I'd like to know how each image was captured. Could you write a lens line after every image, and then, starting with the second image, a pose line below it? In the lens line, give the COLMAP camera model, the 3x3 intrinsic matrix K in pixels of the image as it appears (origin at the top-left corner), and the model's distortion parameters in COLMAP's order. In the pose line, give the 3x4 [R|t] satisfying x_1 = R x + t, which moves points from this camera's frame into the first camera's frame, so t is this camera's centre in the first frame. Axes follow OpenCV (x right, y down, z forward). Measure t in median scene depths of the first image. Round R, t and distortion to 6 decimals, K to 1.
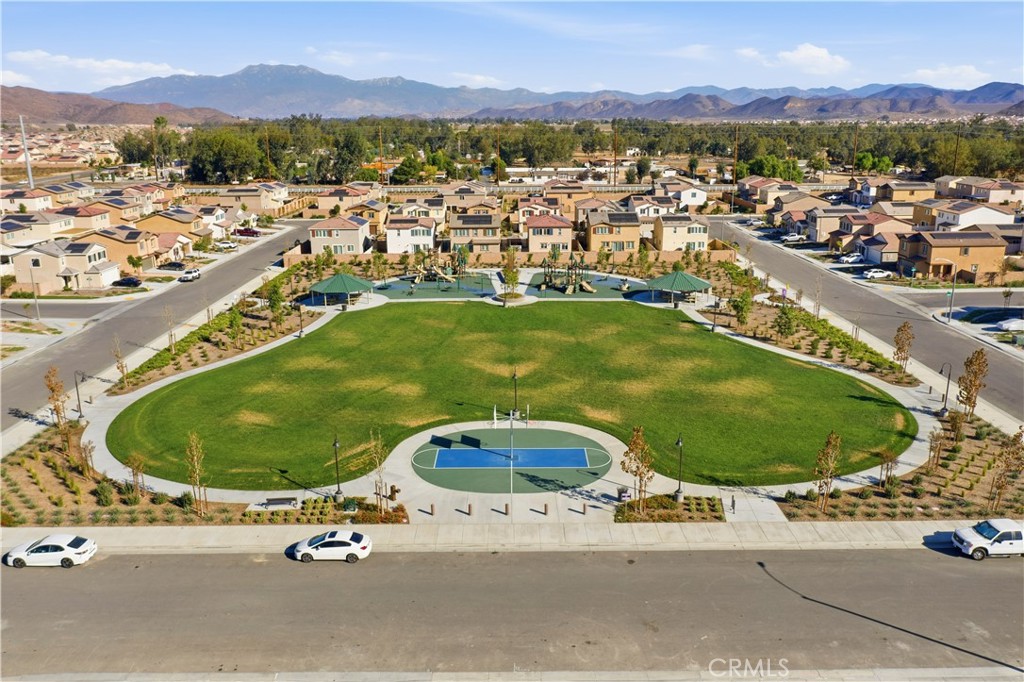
lens RADIAL K [[806.0, 0, 512.0], [0, 806.0, 341.0], [0, 0, 1]] dist [-0.007270, 0.000462]
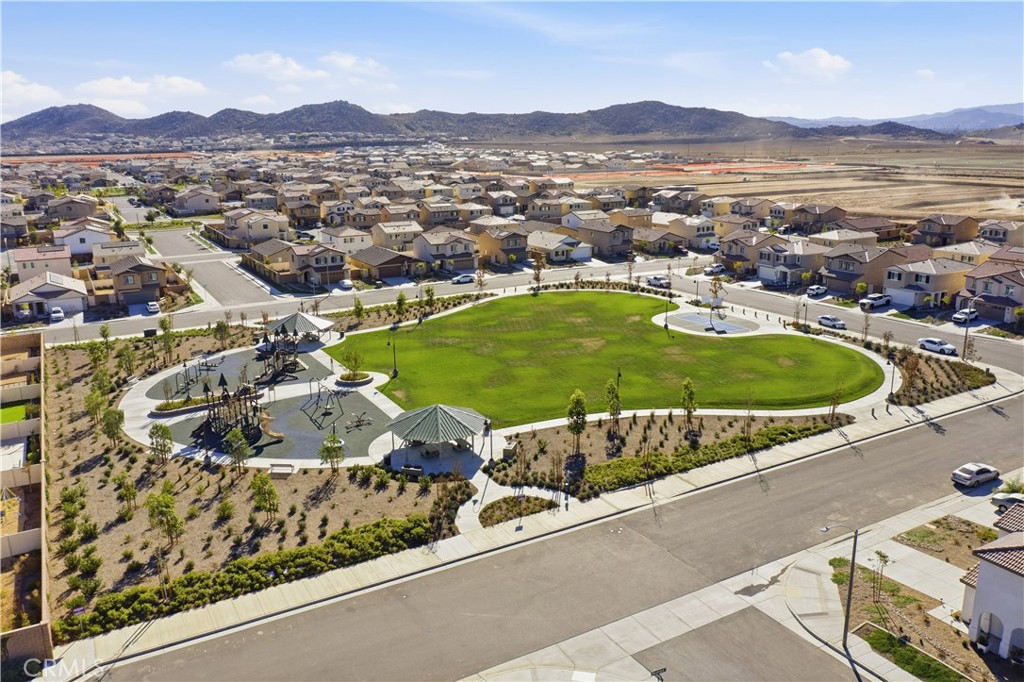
lens RADIAL K [[806.0, 0, 512.0], [0, 806.0, 341.0], [0, 0, 1]] dist [-0.007270, 0.000462]
pose [[-0.490376, -0.203277, 0.847473, -1.154329], [0.239120, 0.903716, 0.355131, -0.506124], [-0.838065, 0.376796, -0.394553, 1.751294]]
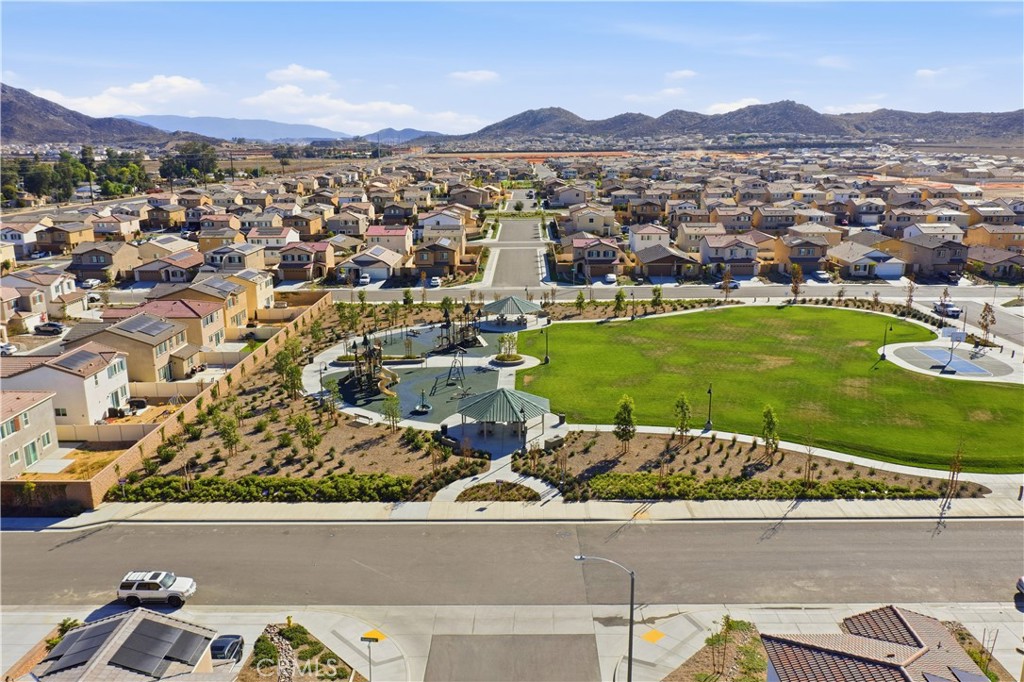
lens RADIAL K [[806.0, 0, 512.0], [0, 806.0, 341.0], [0, 0, 1]] dist [-0.007270, 0.000462]
pose [[0.021558, -0.234947, 0.971769, -1.283234], [0.263784, 0.938889, 0.221146, -0.394280], [-0.964341, 0.251570, 0.082216, 1.365454]]
